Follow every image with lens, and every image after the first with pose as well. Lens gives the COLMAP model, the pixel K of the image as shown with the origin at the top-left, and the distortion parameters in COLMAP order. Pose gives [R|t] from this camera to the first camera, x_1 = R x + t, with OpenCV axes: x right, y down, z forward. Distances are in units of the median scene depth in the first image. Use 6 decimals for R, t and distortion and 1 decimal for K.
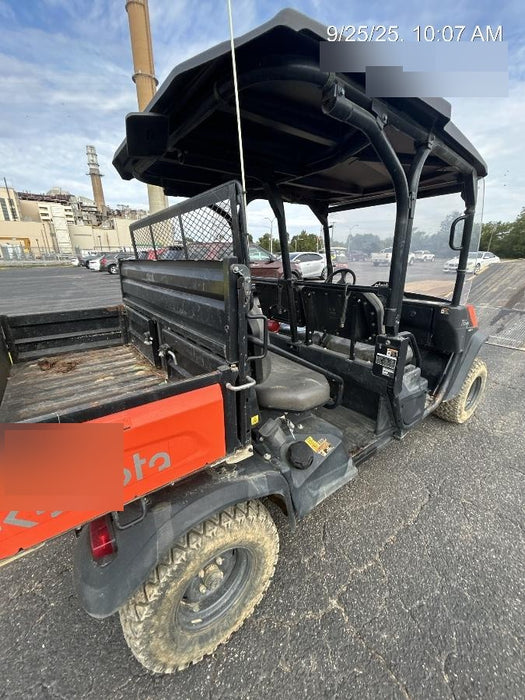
lens RADIAL K [[281.3, 0, 262.7], [0, 281.3, 348.3], [0, 0, 1]] dist [-0.001020, 0.000127]
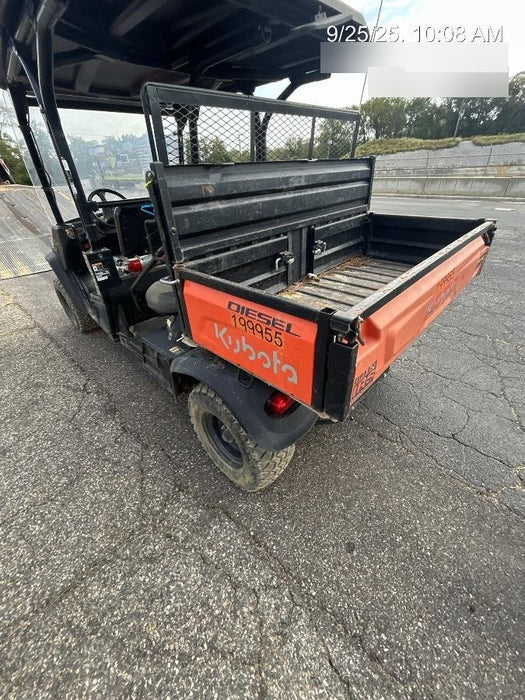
lens RADIAL K [[281.3, 0, 261.7], [0, 281.3, 349.8], [0, 0, 1]] dist [-0.001020, 0.000127]
pose [[-0.158816, -0.523654, 0.836997, -1.021207], [0.351071, 0.762399, 0.543596, -0.261052], [-0.922782, 0.380177, 0.062759, 0.876435]]
